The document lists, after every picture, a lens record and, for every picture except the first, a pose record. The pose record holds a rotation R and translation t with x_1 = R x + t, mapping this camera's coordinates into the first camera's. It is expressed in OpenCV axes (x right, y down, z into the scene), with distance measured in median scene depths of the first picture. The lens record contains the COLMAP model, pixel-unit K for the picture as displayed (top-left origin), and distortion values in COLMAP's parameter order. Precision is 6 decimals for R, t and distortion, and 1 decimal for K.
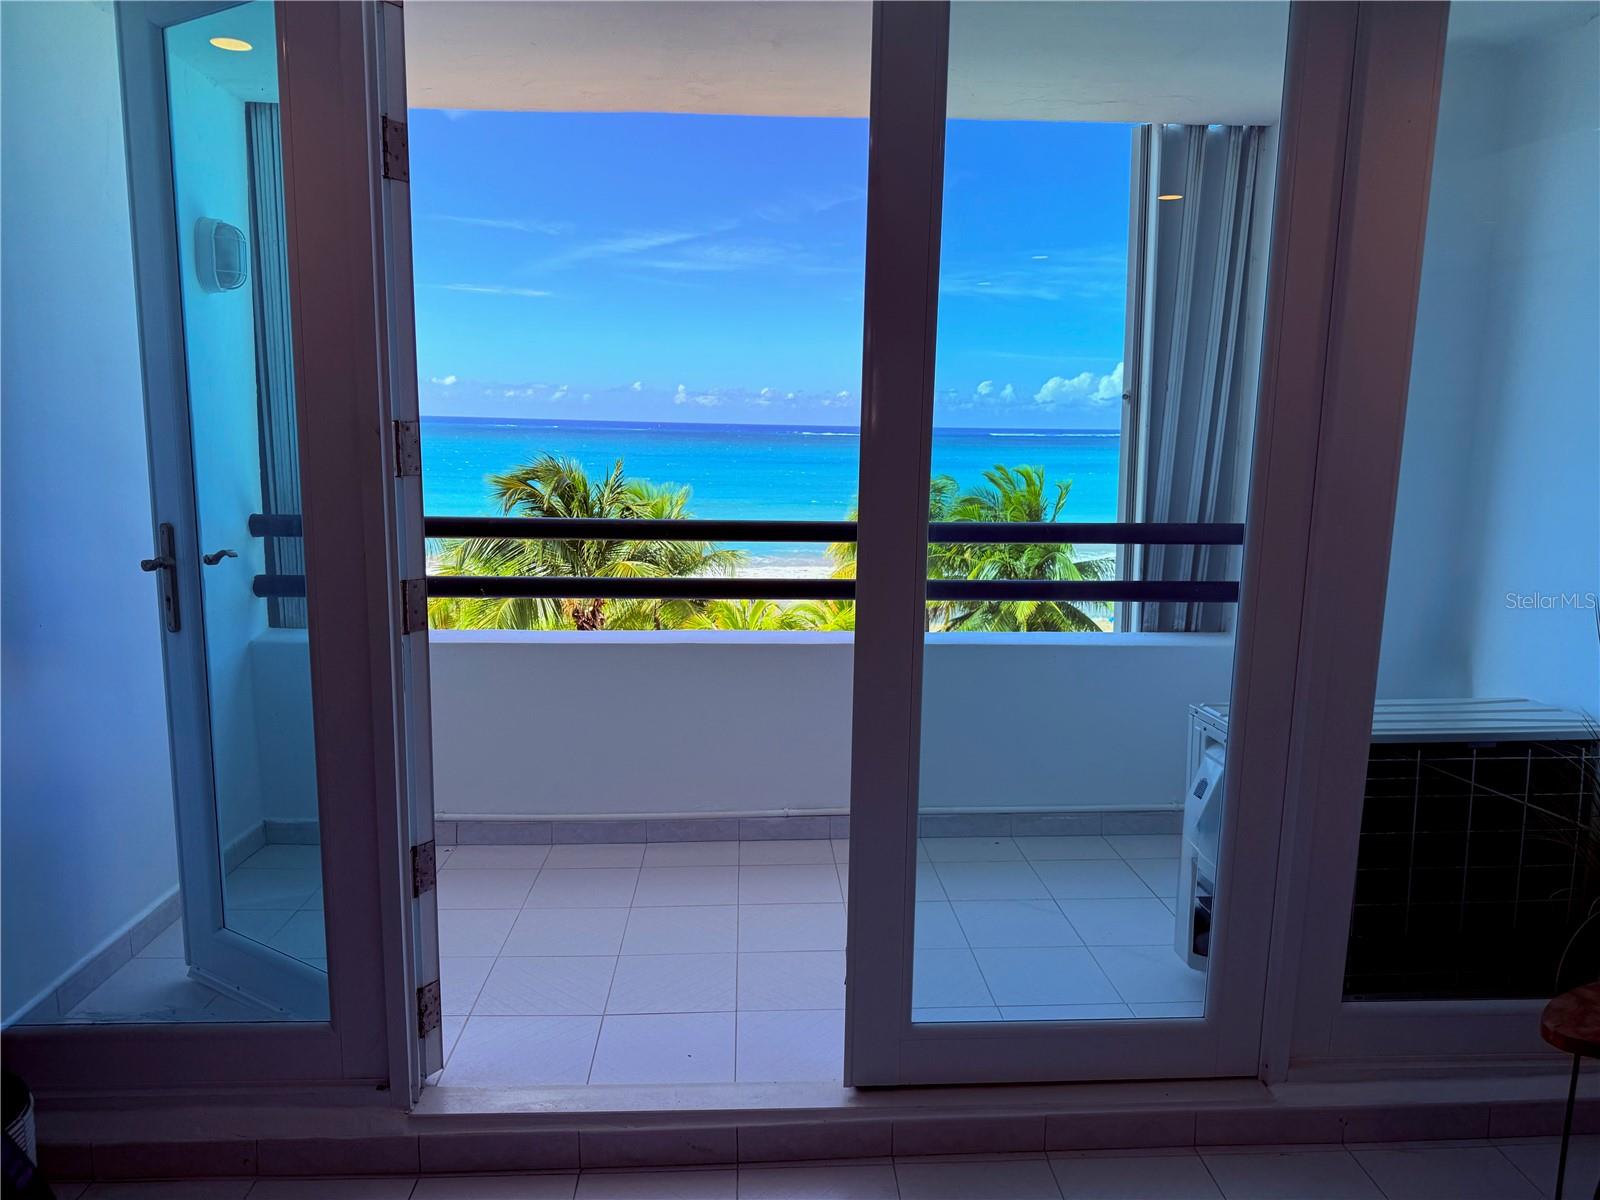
lens RADIAL K [[1124.6, 0, 801.0], [0, 1124.6, 609.3], [0, 0, 1]] dist [0.032774, -0.054893]
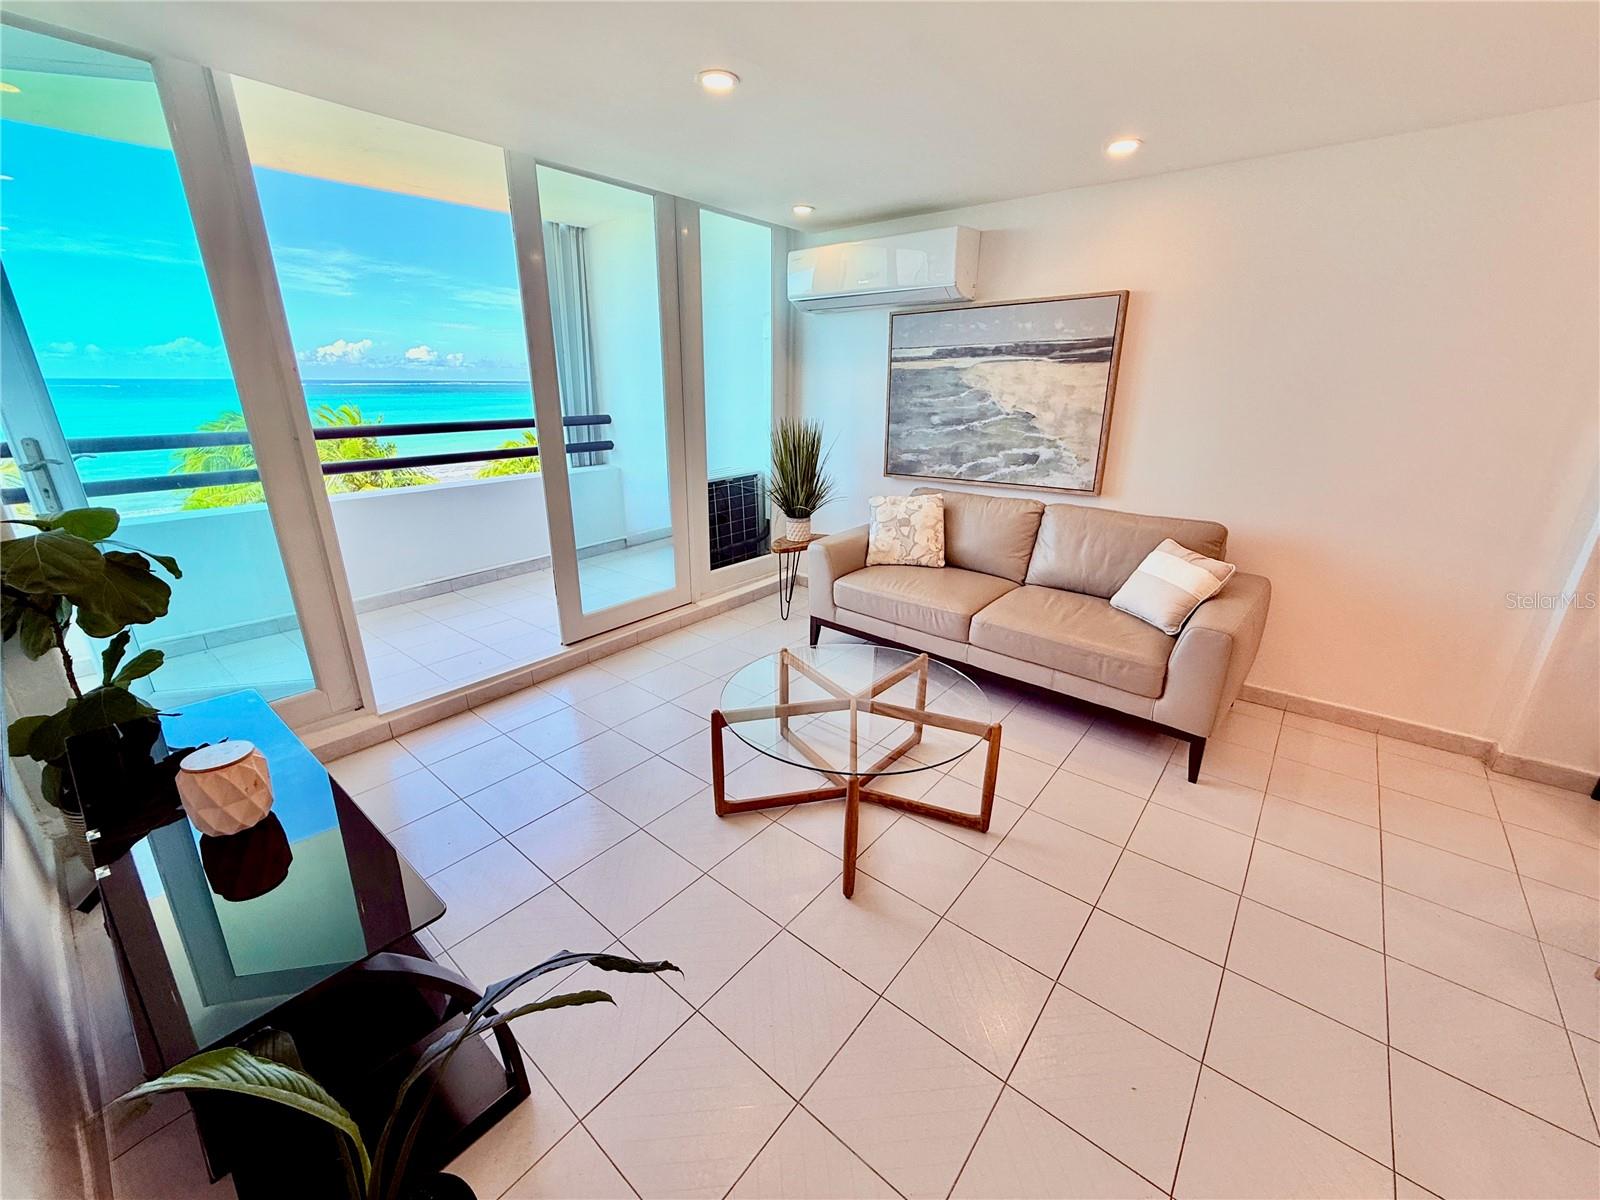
lens RADIAL K [[638.8, 0, 795.1], [0, 638.8, 598.3], [0, 0, 1]] dist [0.000797, 0.000526]
pose [[0.681552, -0.249780, 0.687821, -0.485438], [0.127194, 0.966070, 0.224791, 0.061349], [-0.720631, -0.065720, 0.690197, -0.290996]]
